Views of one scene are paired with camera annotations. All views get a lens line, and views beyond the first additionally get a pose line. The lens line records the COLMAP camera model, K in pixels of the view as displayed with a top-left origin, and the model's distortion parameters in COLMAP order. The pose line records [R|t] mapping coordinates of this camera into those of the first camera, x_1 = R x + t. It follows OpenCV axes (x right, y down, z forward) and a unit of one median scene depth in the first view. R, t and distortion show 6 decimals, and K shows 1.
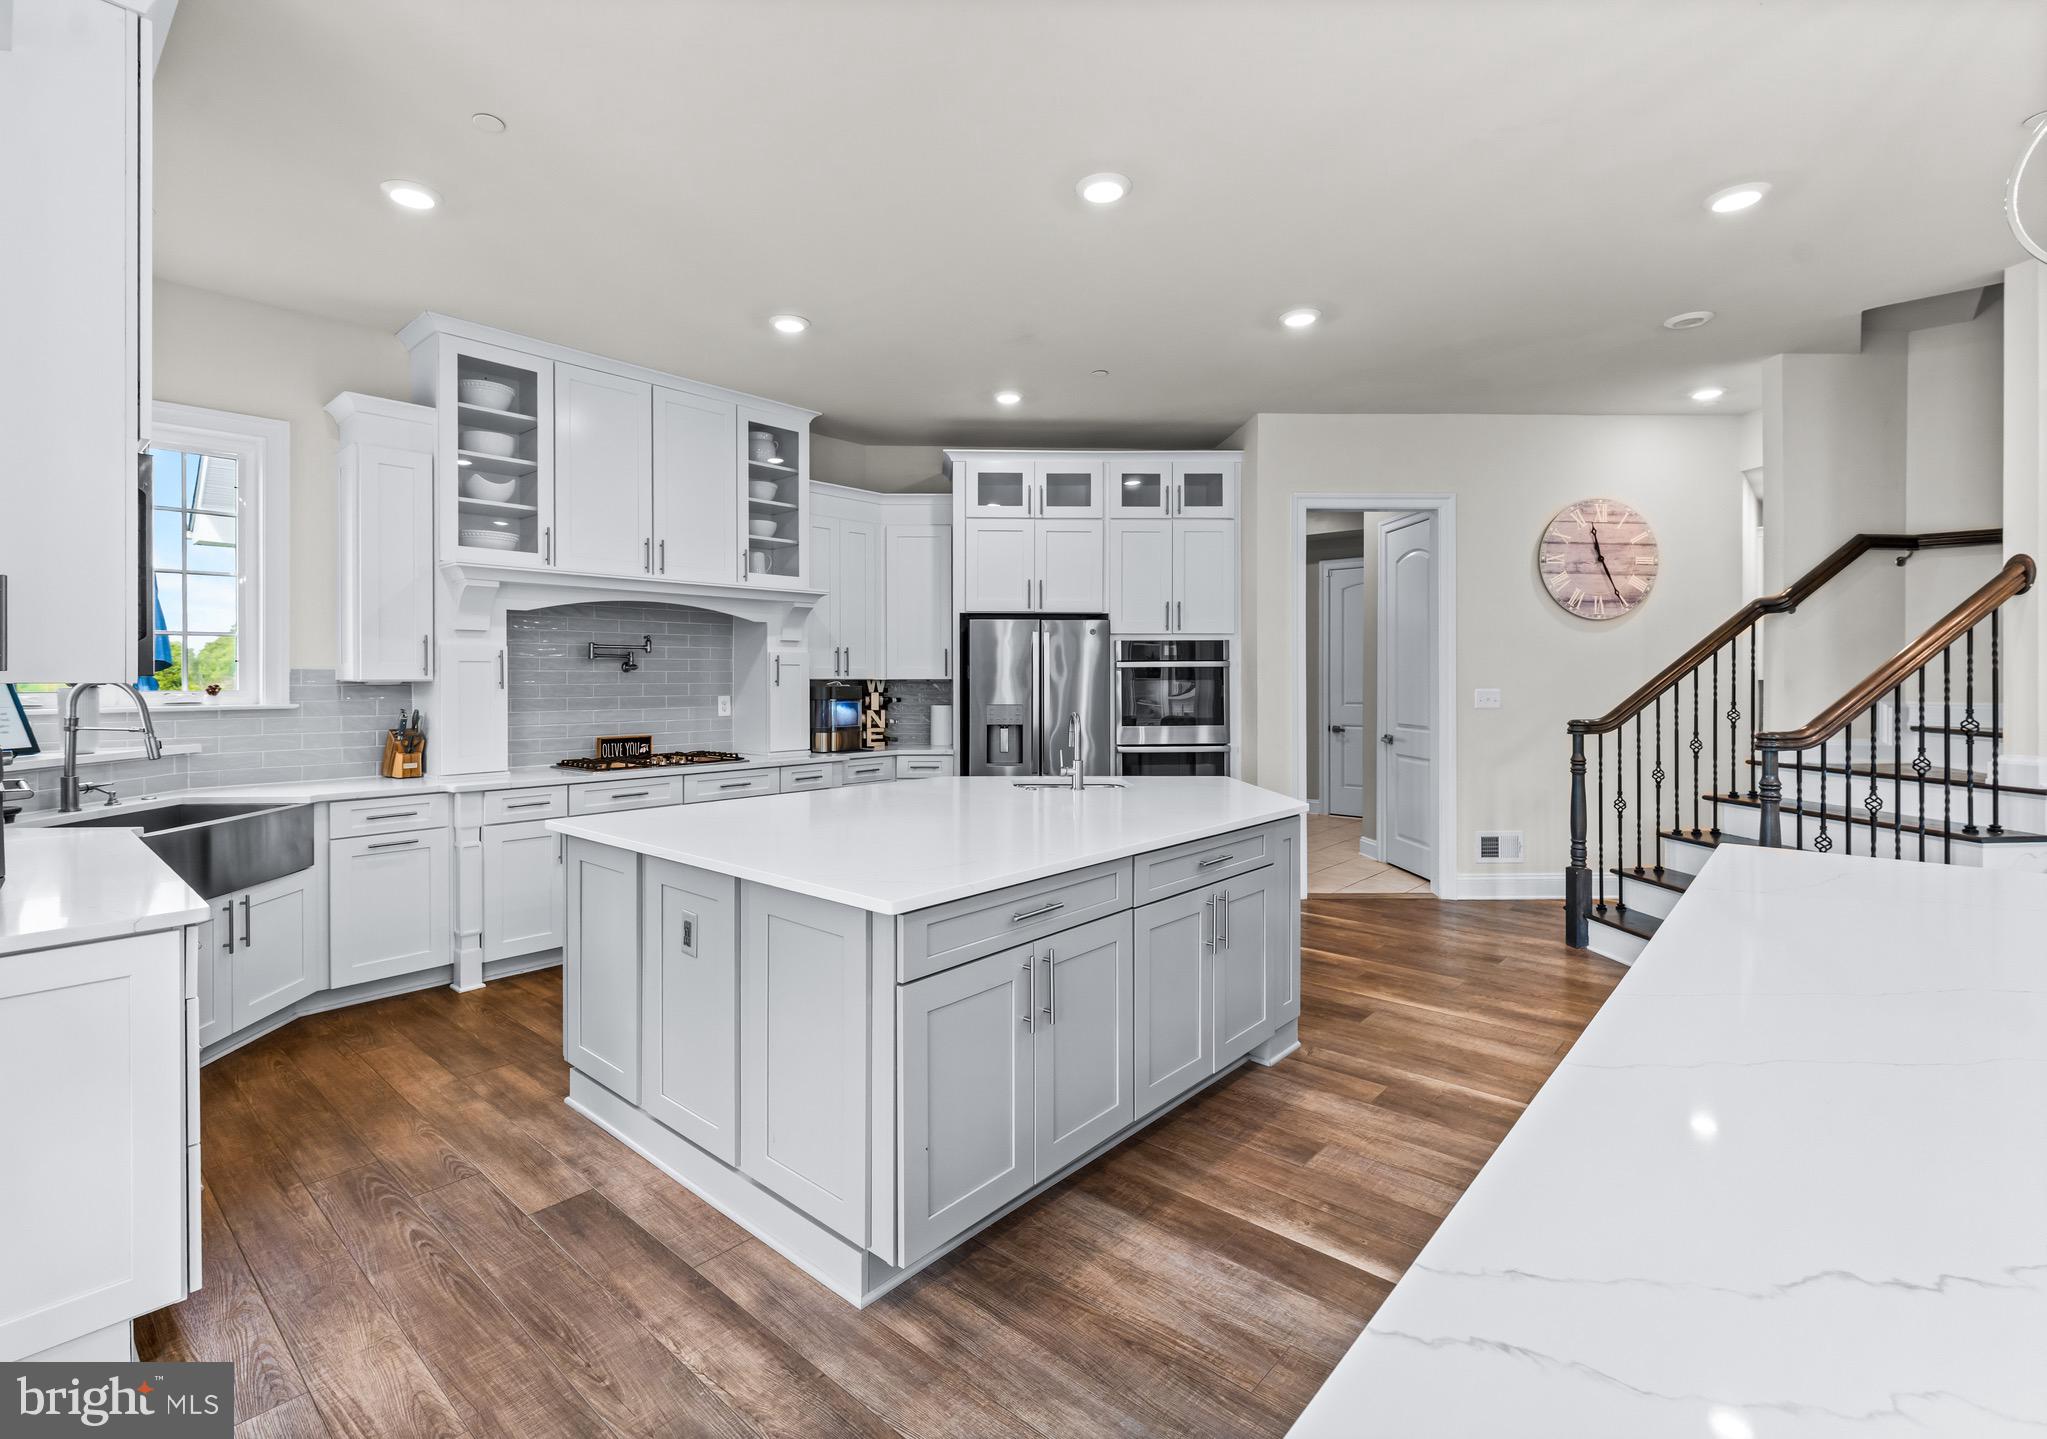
lens RADIAL K [[942.9, 0, 967.2], [0, 942.9, 671.9], [0, 0, 1]] dist [0.002751, -0.000133]
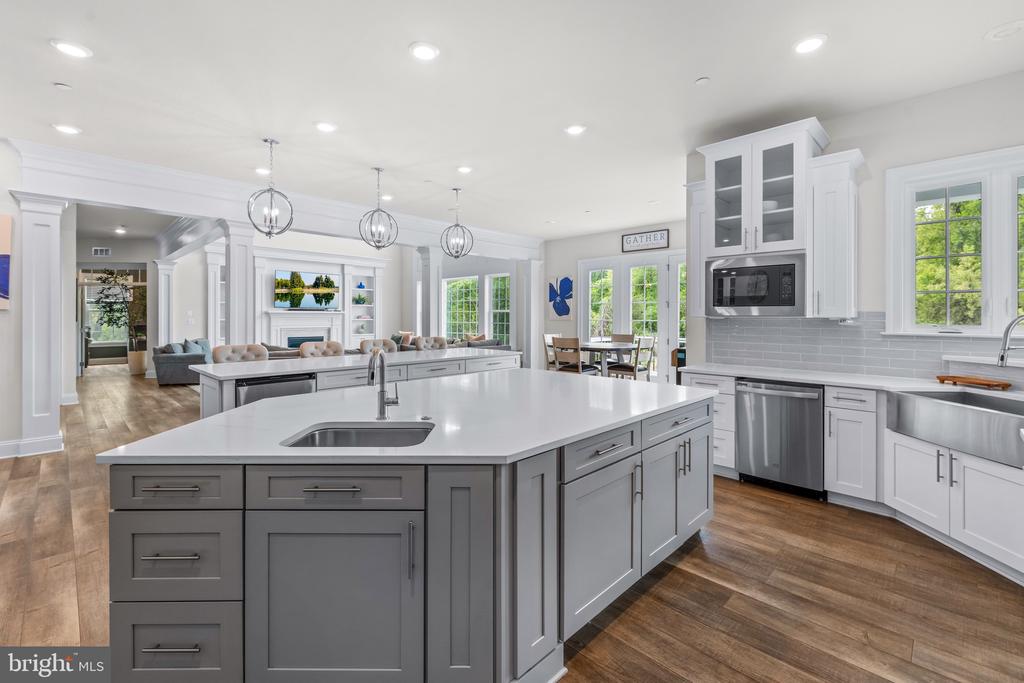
lens RADIAL K [[443.4, 0, 516.4], [0, 443.4, 319.1], [0, 0, 1]] dist [0.000935, -0.001313]
pose [[-0.999796, -0.003352, 0.019931, -0.030063], [-0.003363, 0.999994, -0.000522, 0.008789], [-0.019929, -0.000588, -0.999801, 1.049895]]
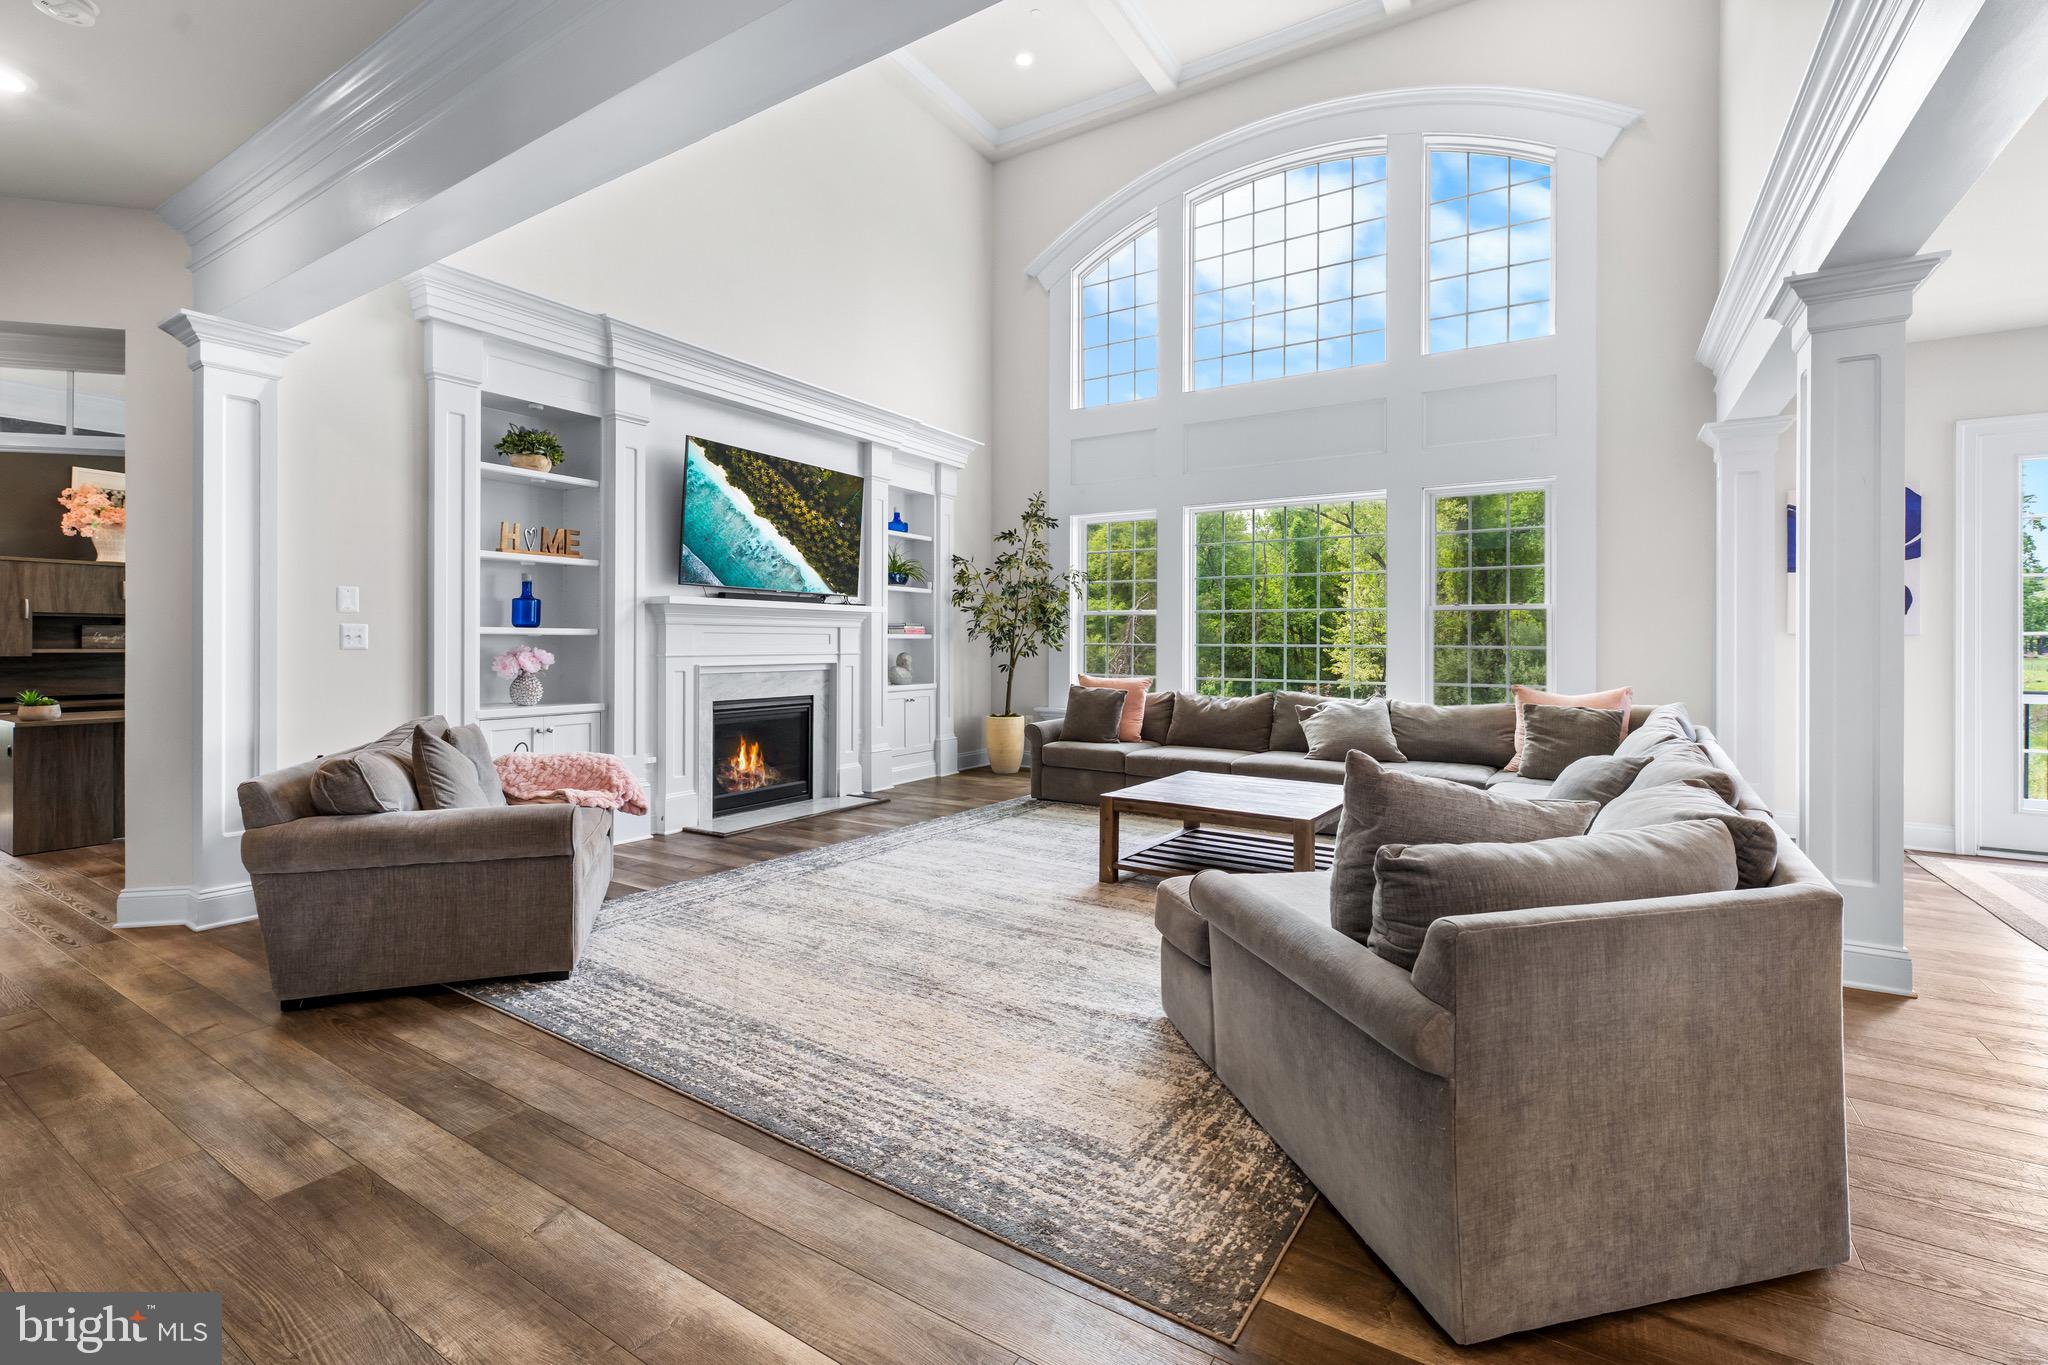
lens RADIAL K [[886.9, 0, 1028.6], [0, 886.9, 650.0], [0, 0, 1]] dist [0.000935, -0.001313]
pose [[-0.982213, -0.002138, -0.187760, 0.888299], [-0.003156, 0.999982, 0.005125, 0.027123], [0.187746, 0.005627, -0.982201, 0.150372]]
